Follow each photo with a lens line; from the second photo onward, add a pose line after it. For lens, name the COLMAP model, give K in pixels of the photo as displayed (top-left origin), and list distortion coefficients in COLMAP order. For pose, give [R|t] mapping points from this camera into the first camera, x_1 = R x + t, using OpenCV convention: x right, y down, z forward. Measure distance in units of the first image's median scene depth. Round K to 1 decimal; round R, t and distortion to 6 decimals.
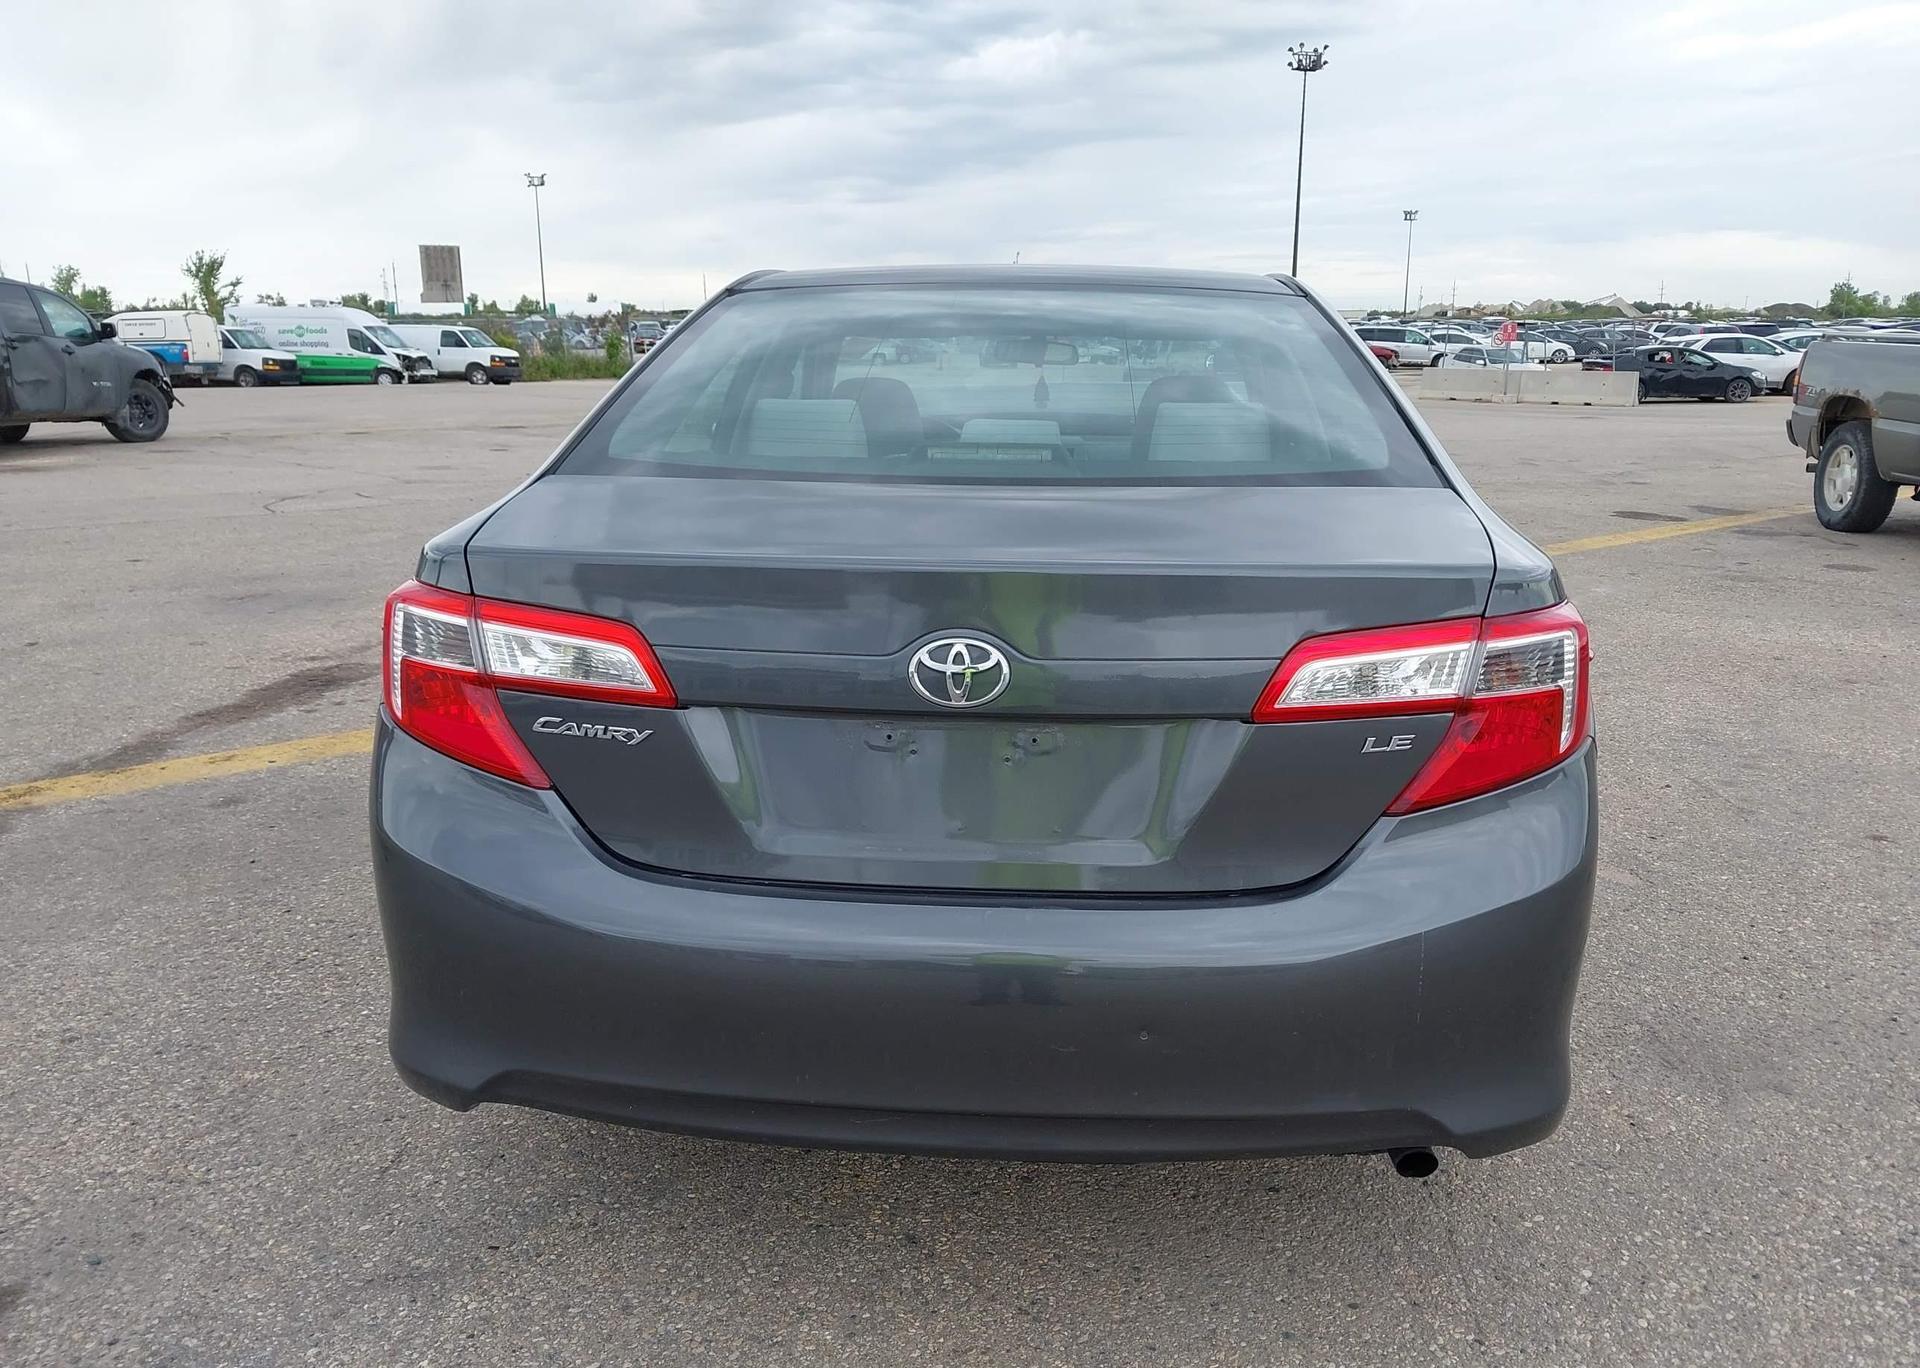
lens RADIAL K [[1530.9, 0, 960.0], [0, 1530.9, 684.0], [0, 0, 1]] dist [0.008828, -0.007028]
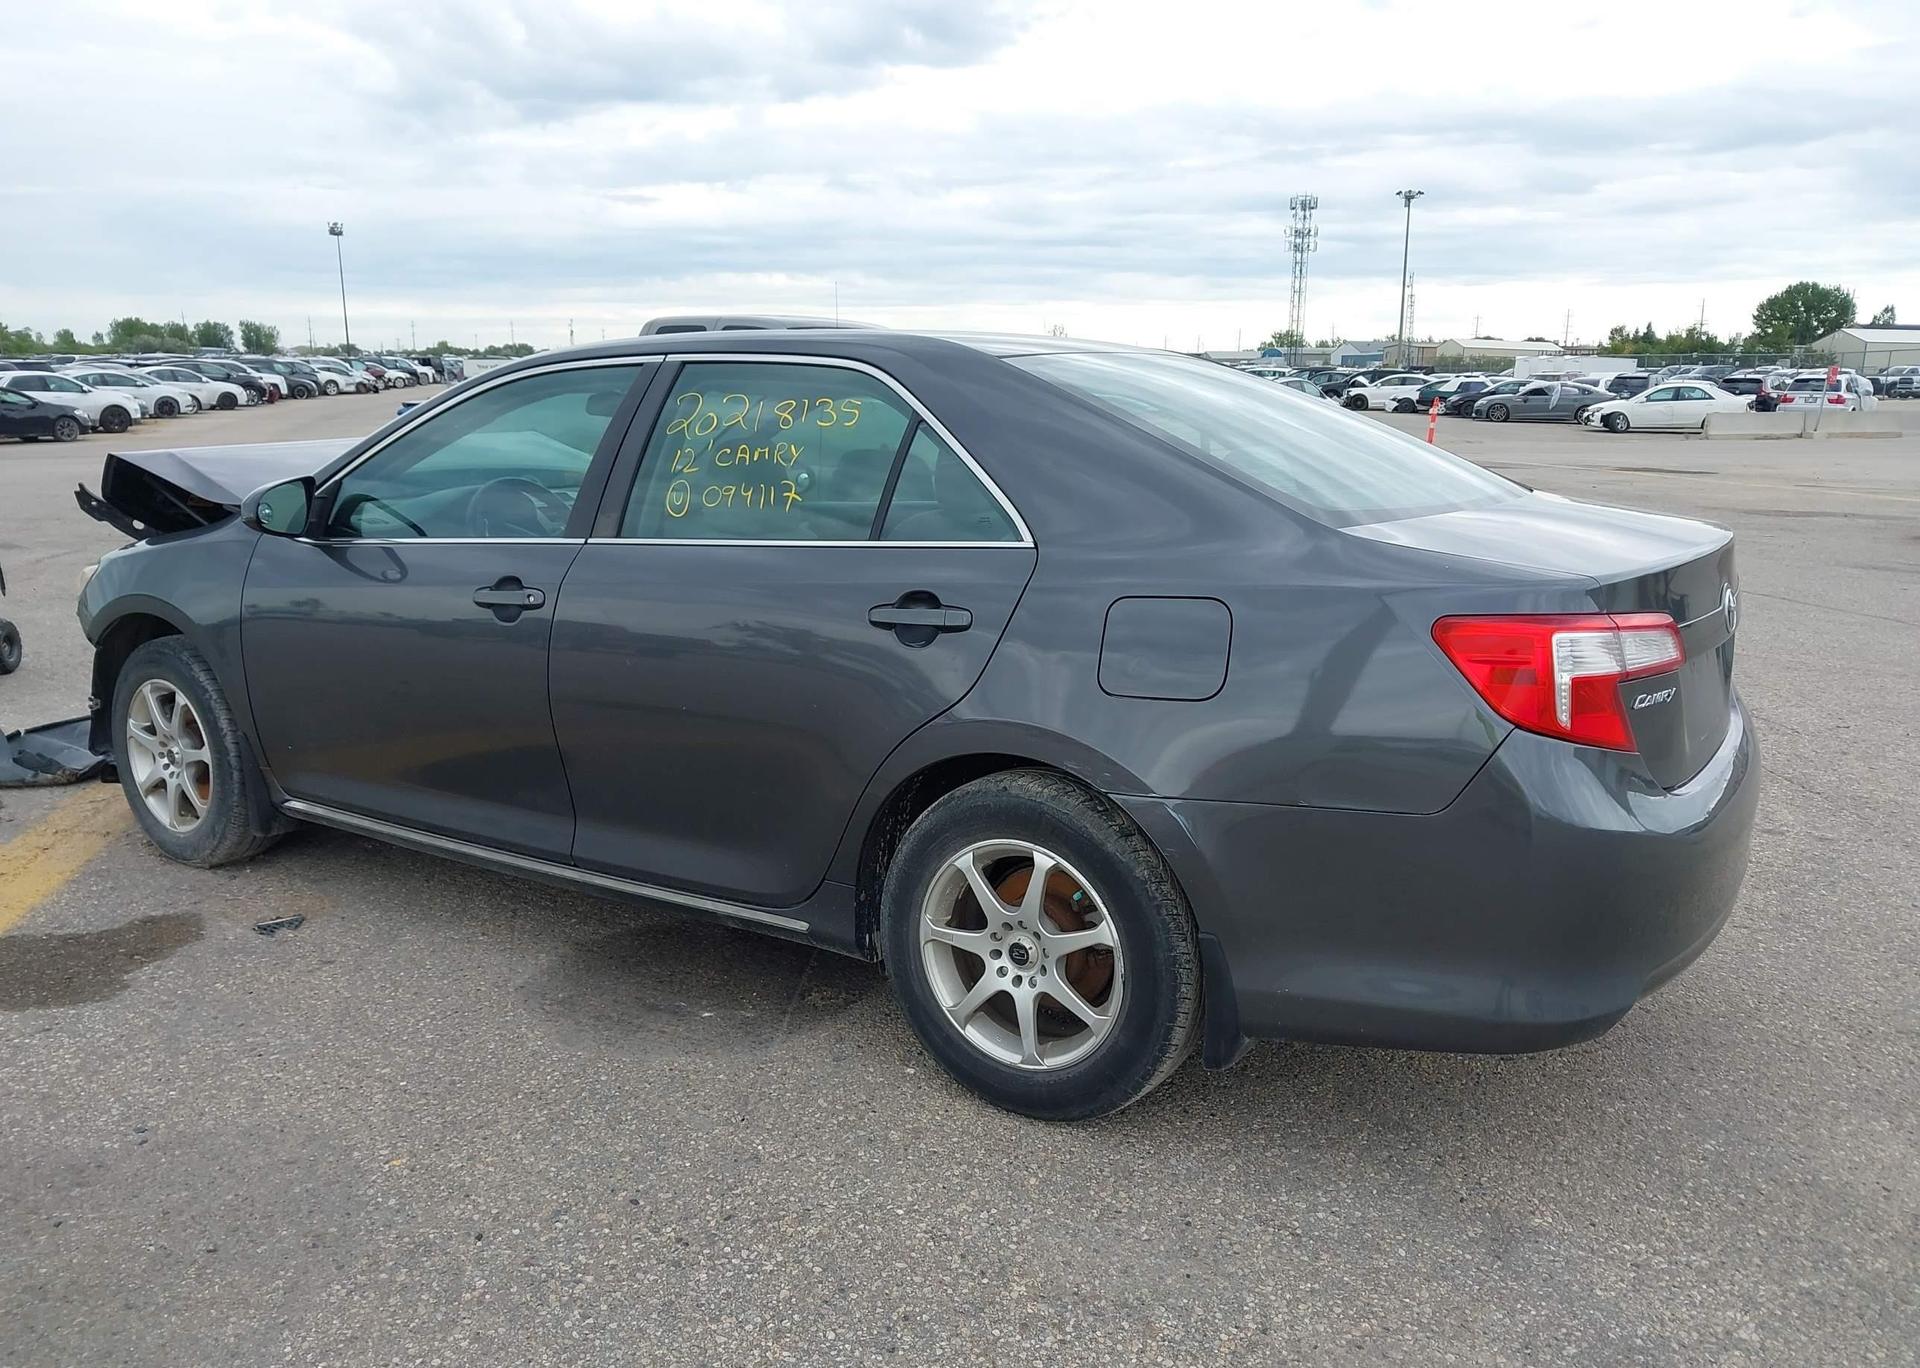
lens RADIAL K [[1530.9, 0, 960.0], [0, 1530.9, 684.0], [0, 0, 1]] dist [0.008828, -0.007028]
pose [[0.481245, -0.173680, 0.859208, -0.085035], [0.192691, 0.977161, 0.089596, -0.011018], [-0.855145, 0.122444, 0.503720, 0.042505]]
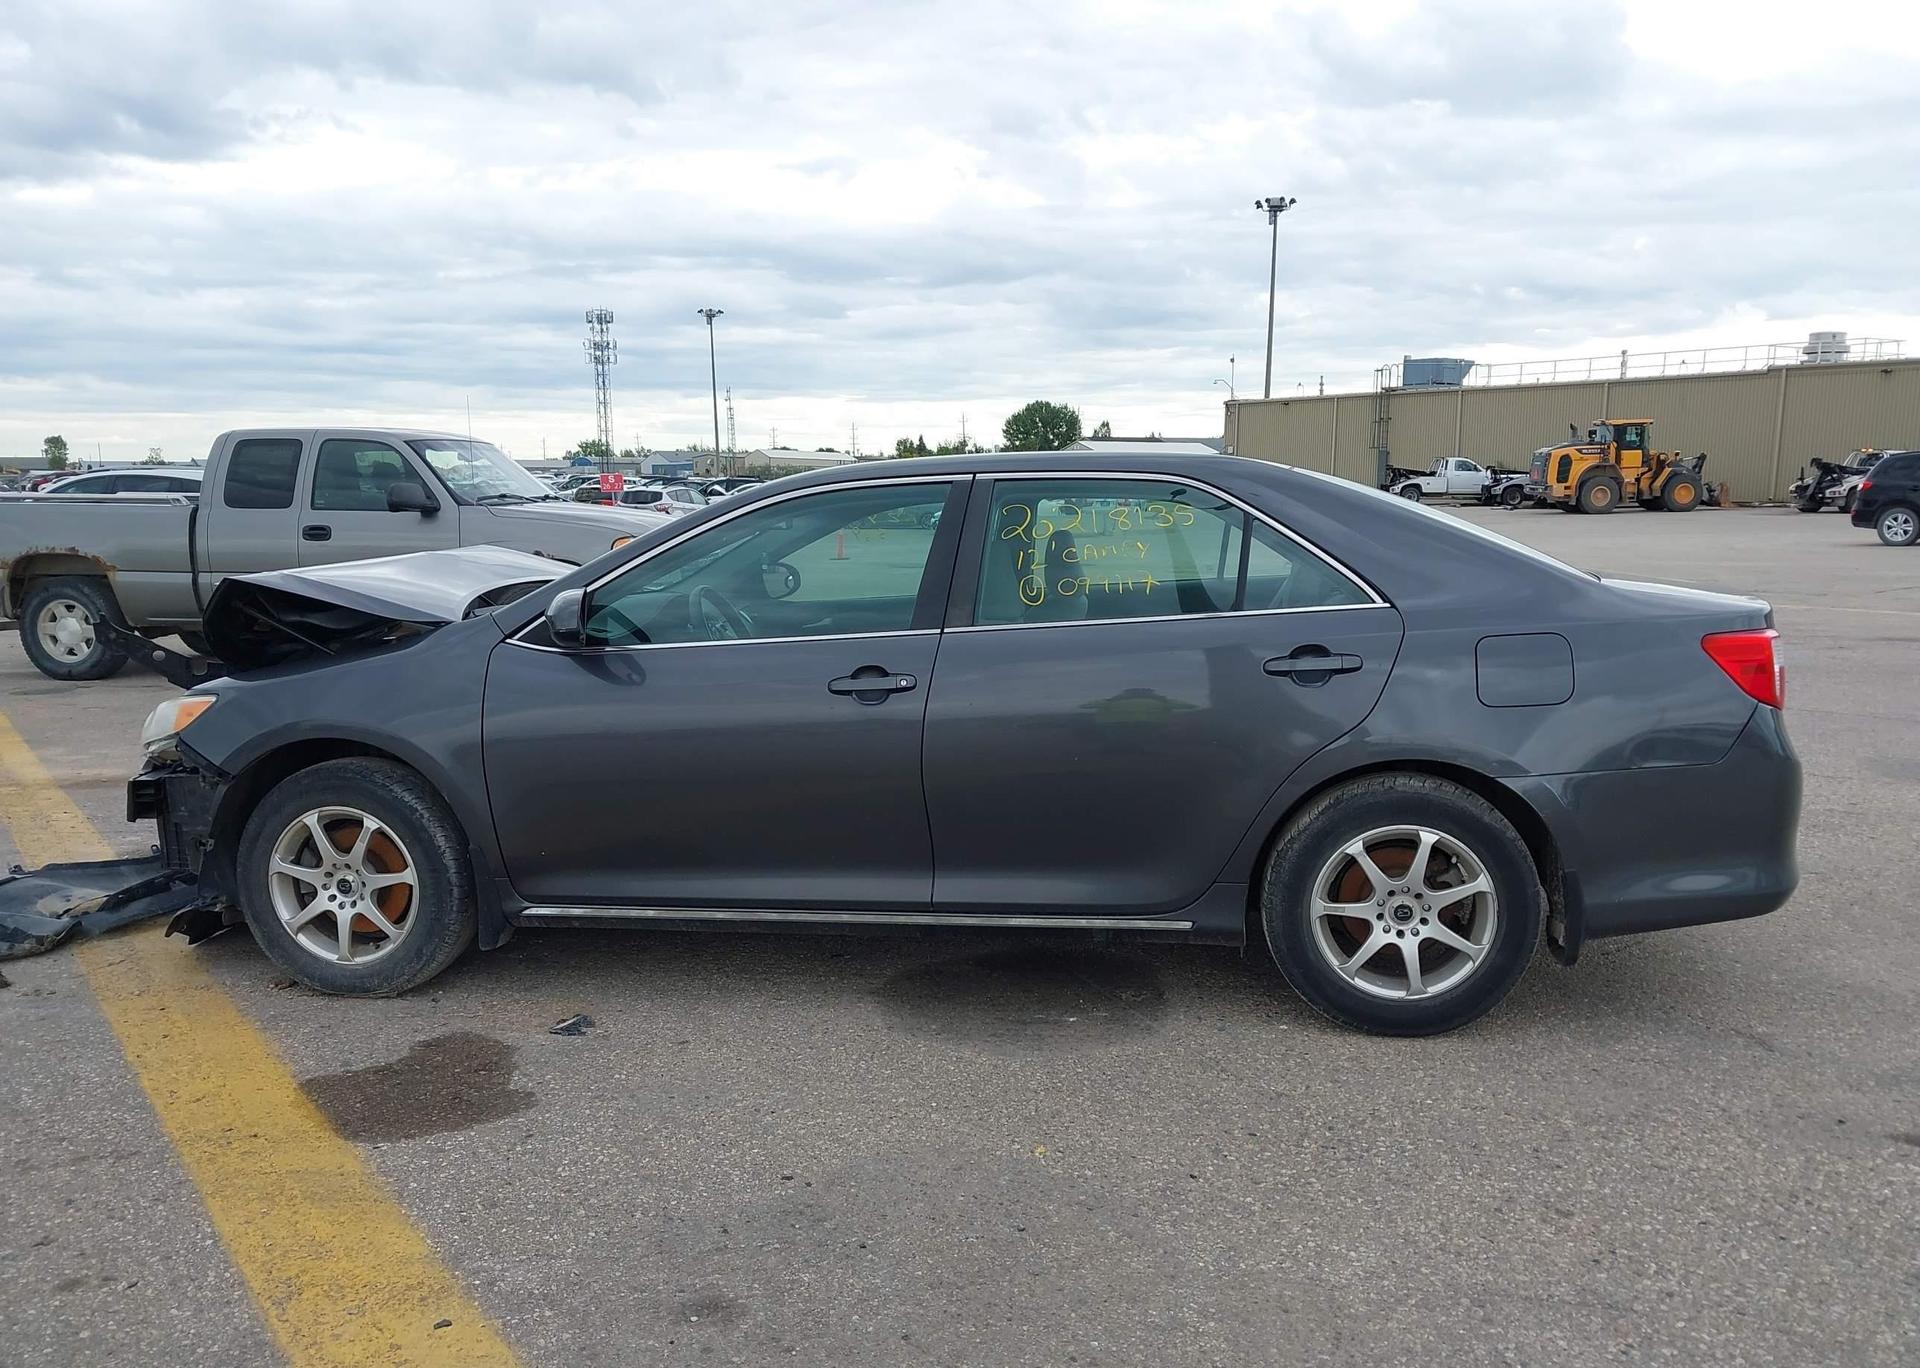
lens RADIAL K [[1524.9, 0, 935.1], [0, 1524.9, 680.6], [0, 0, 1]] dist [0.000335, 0.002427]
pose [[0.066264, -0.131068, 0.989156, -0.121157], [0.228844, 0.966907, 0.112790, -0.024087], [-0.971205, 0.218888, 0.094065, 0.096994]]
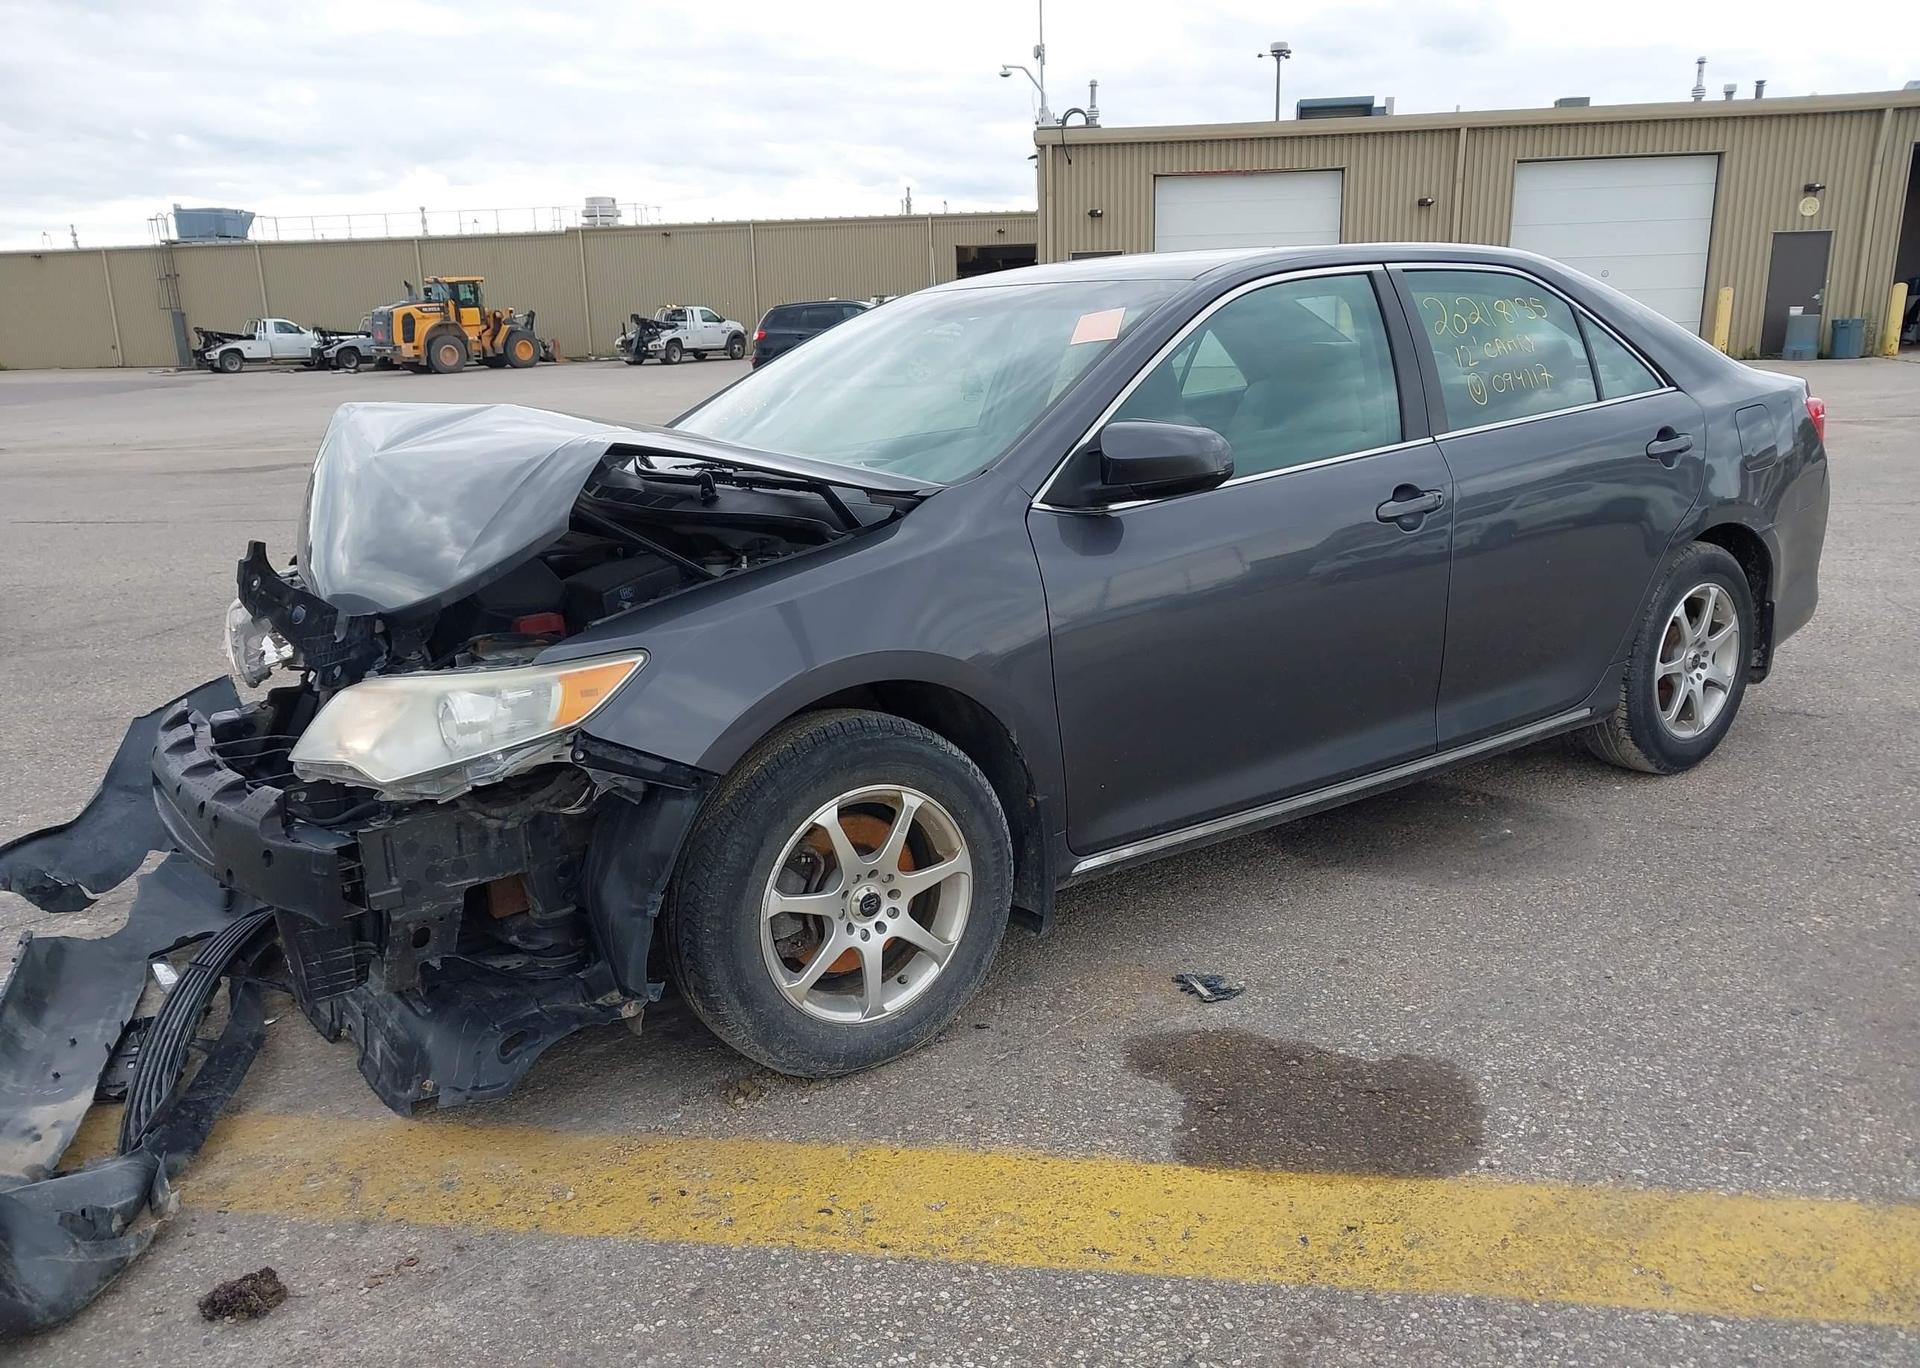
lens RADIAL K [[1556.1, 0, 960.0], [0, 1556.1, 684.0], [0, 0, 1]] dist [-0.003633, -0.006722]
pose [[-0.684630, -0.146879, 0.713939, -0.070189], [0.188929, 0.910252, 0.368440, -0.043460], [-0.703980, 0.387129, -0.595436, 0.190908]]
